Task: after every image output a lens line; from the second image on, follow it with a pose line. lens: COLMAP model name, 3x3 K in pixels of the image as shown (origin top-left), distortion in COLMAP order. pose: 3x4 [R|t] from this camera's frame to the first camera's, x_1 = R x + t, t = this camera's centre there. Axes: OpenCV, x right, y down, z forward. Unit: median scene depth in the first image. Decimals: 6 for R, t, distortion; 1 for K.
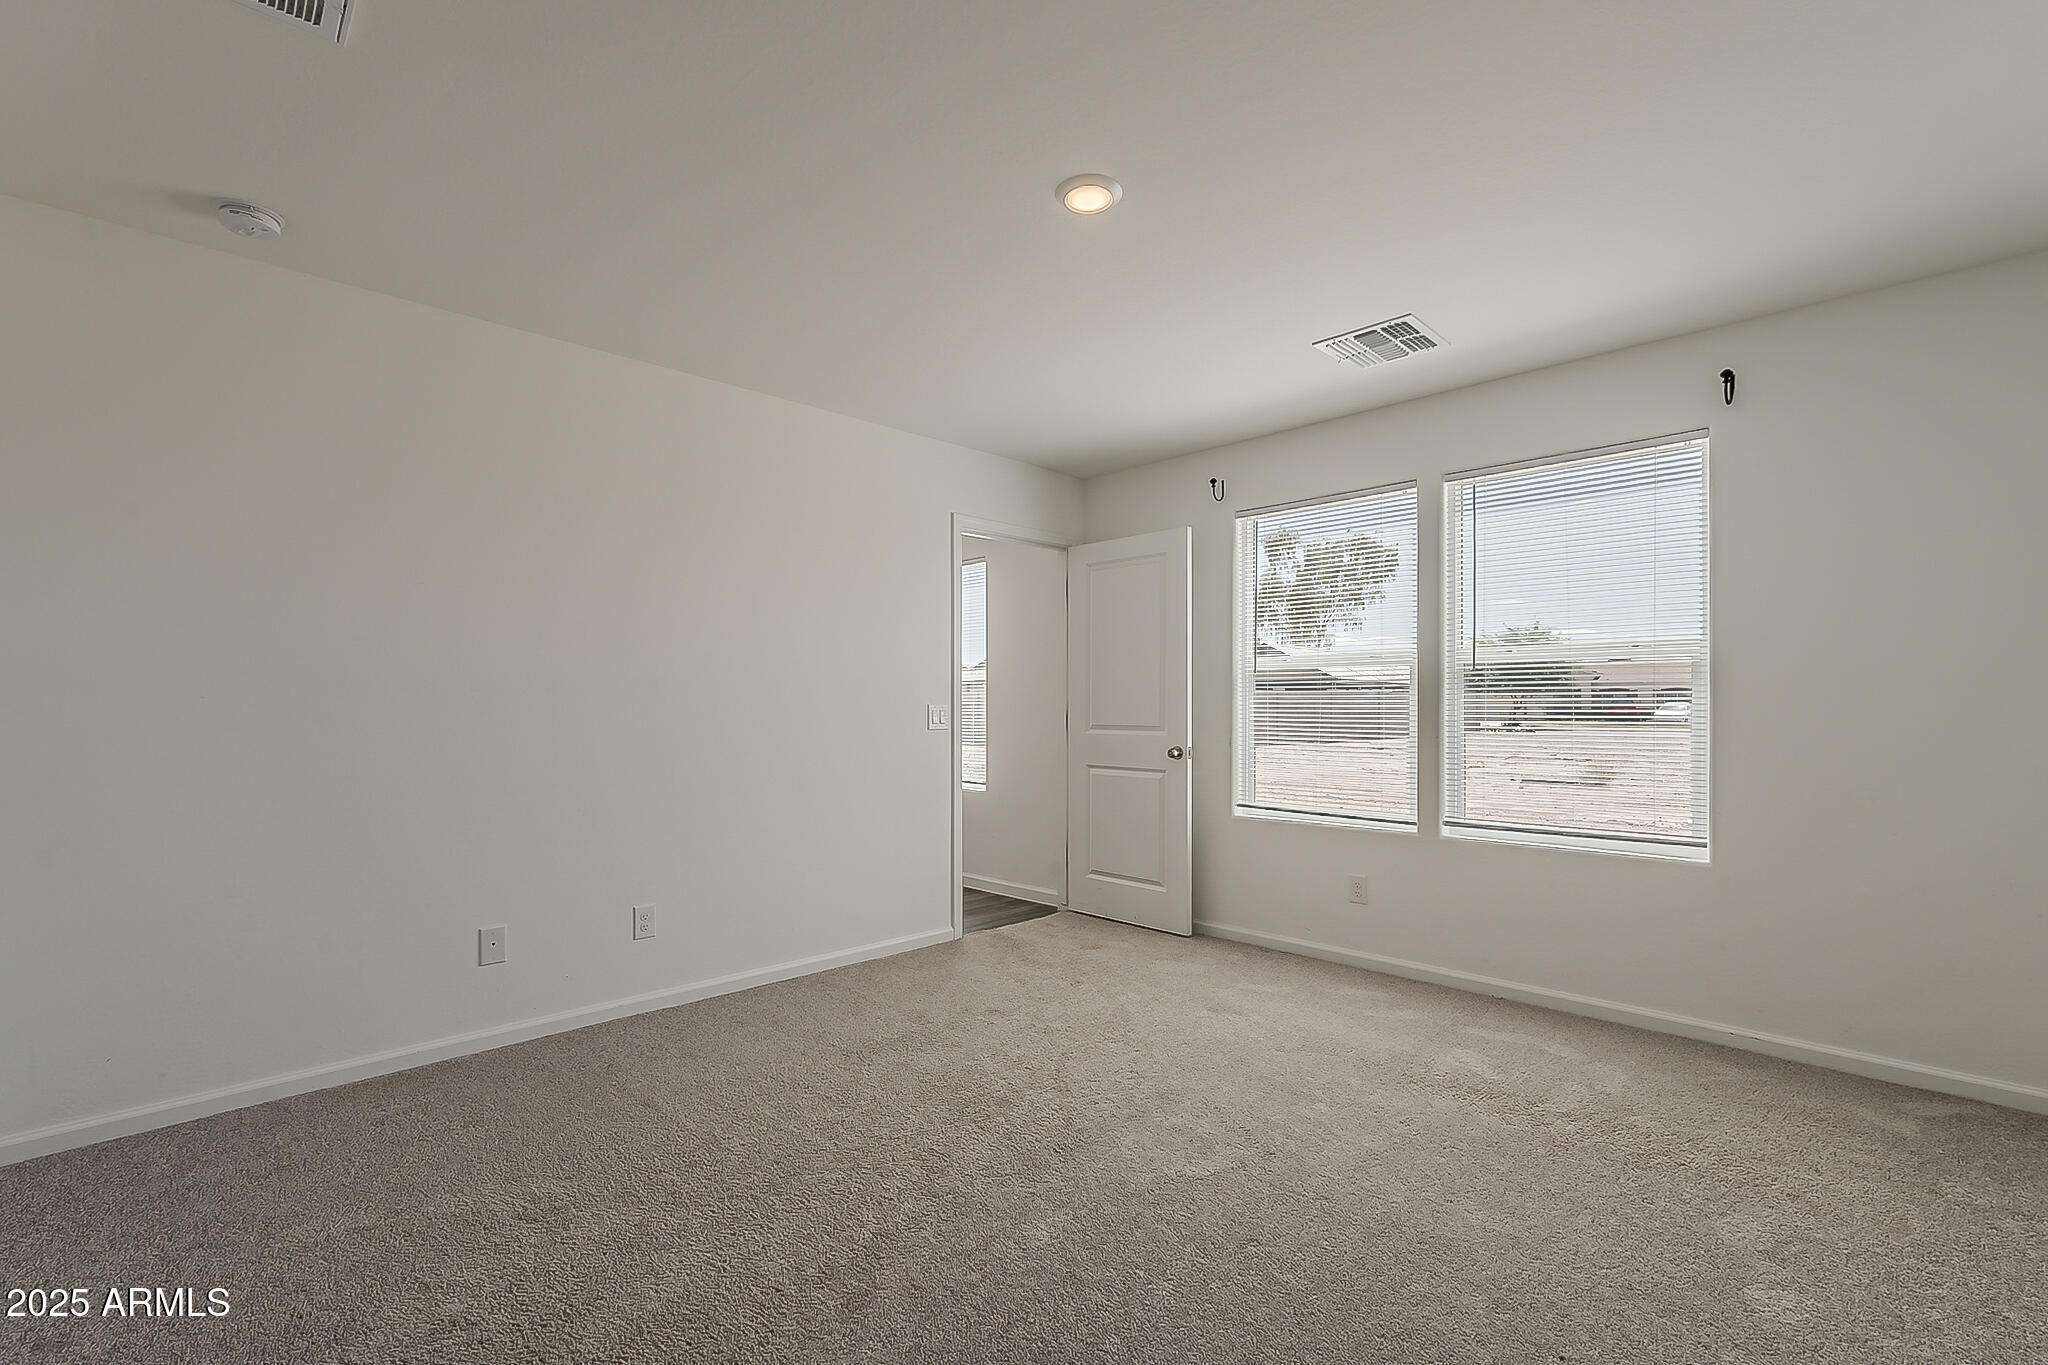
lens RADIAL K [[898.8, 0, 1024.0], [0, 898.8, 682.5], [0, 0, 1]] dist [-0.001922, -0.000230]
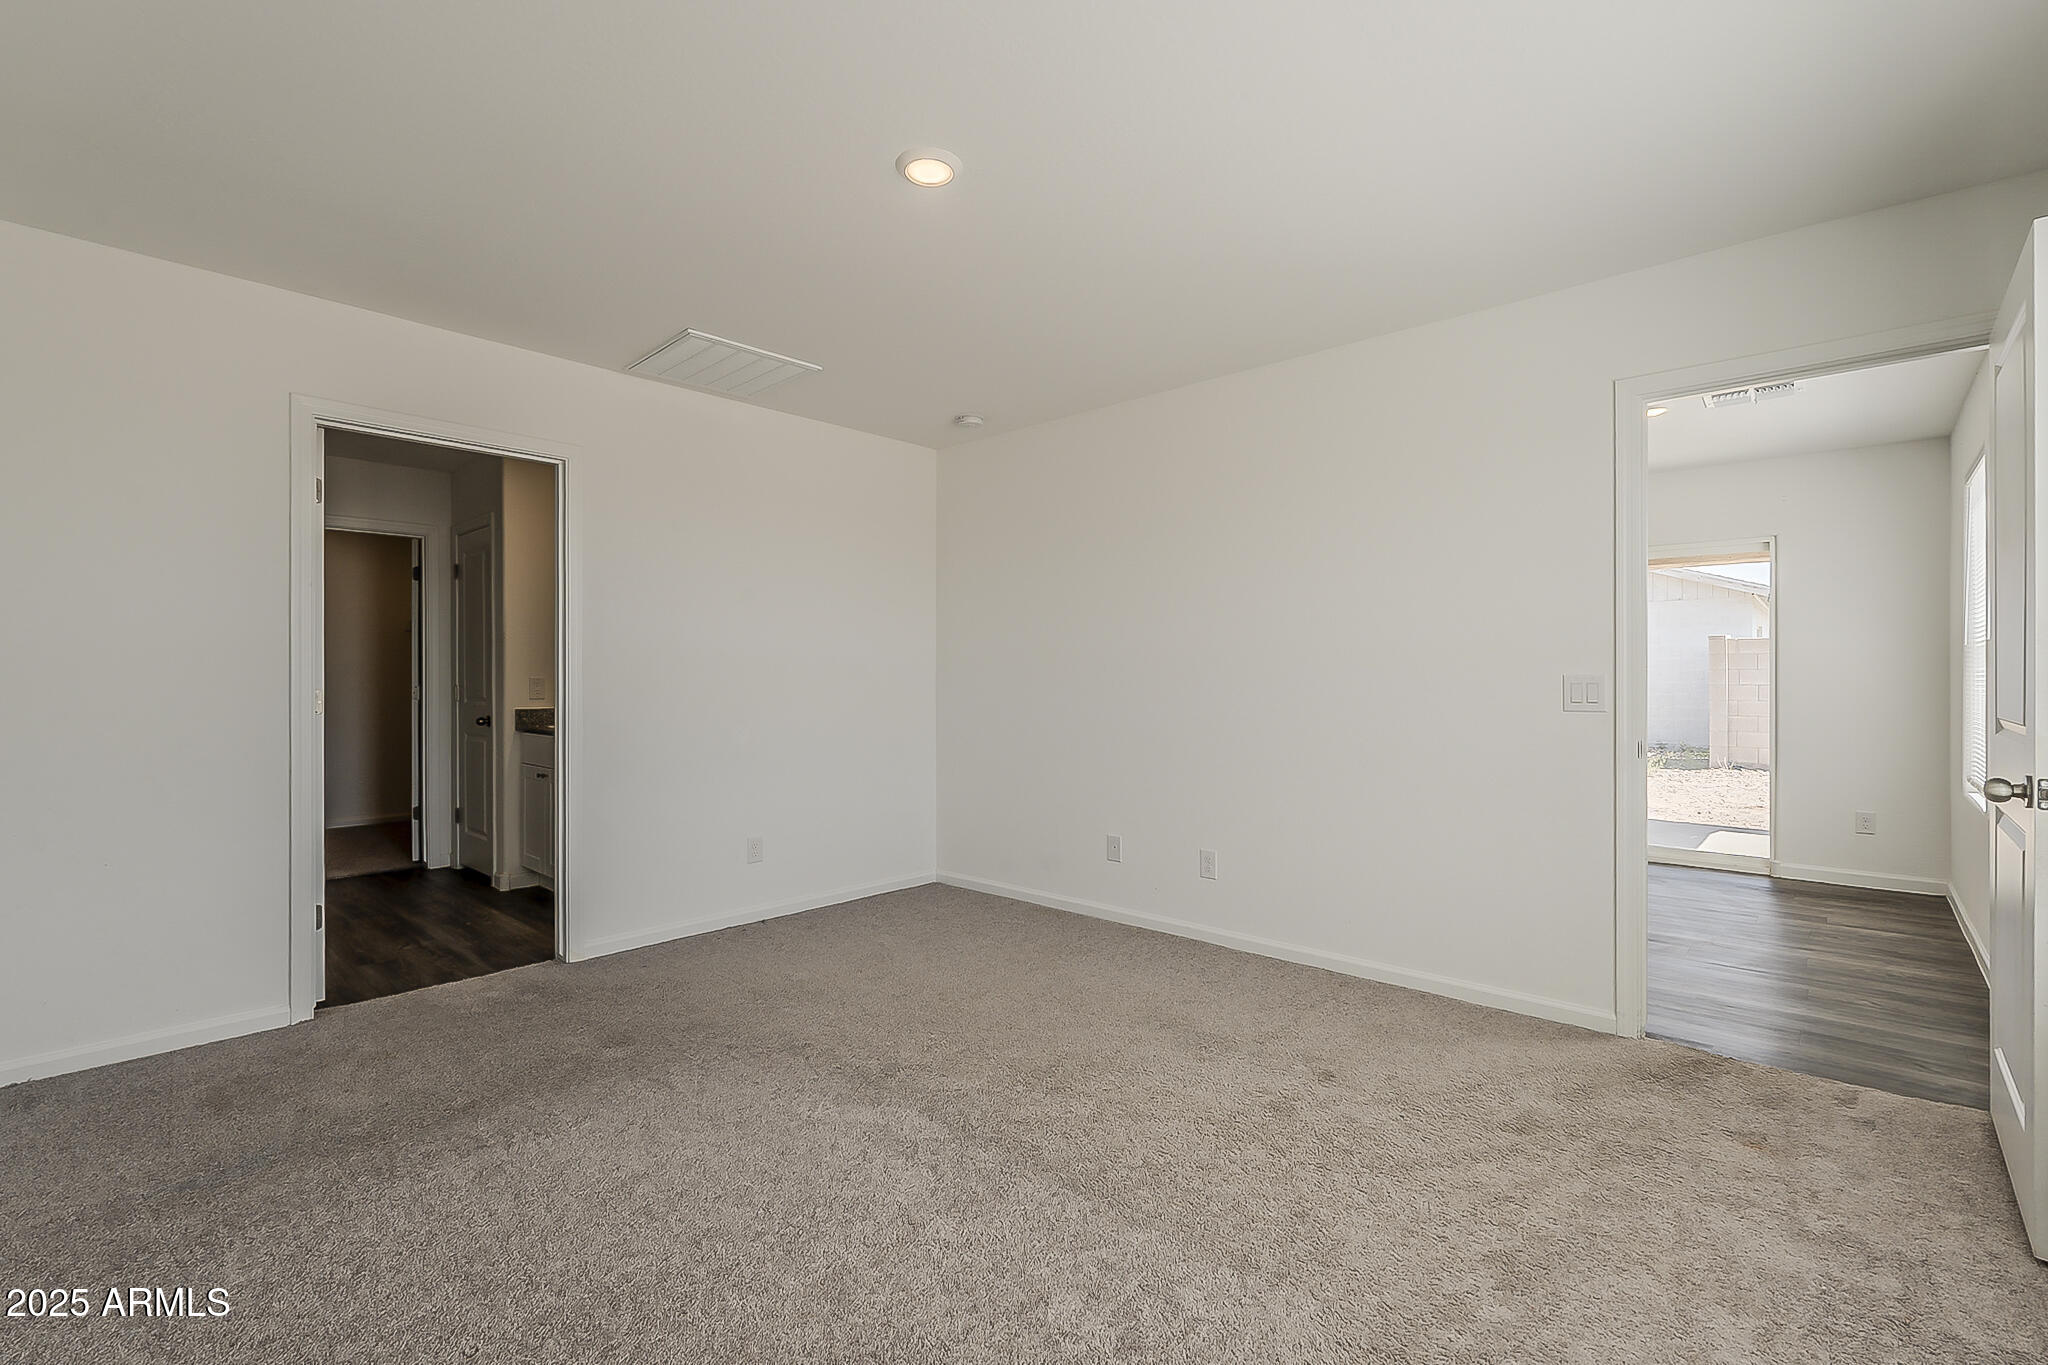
lens RADIAL K [[898.8, 0, 1024.0], [0, 898.8, 682.5], [0, 0, 1]] dist [-0.001922, -0.000230]
pose [[0.057790, 0.006982, -0.998304, 0.728296], [0.023071, 0.999699, 0.008327, 0.014389], [0.998062, -0.023514, 0.057611, 0.701079]]
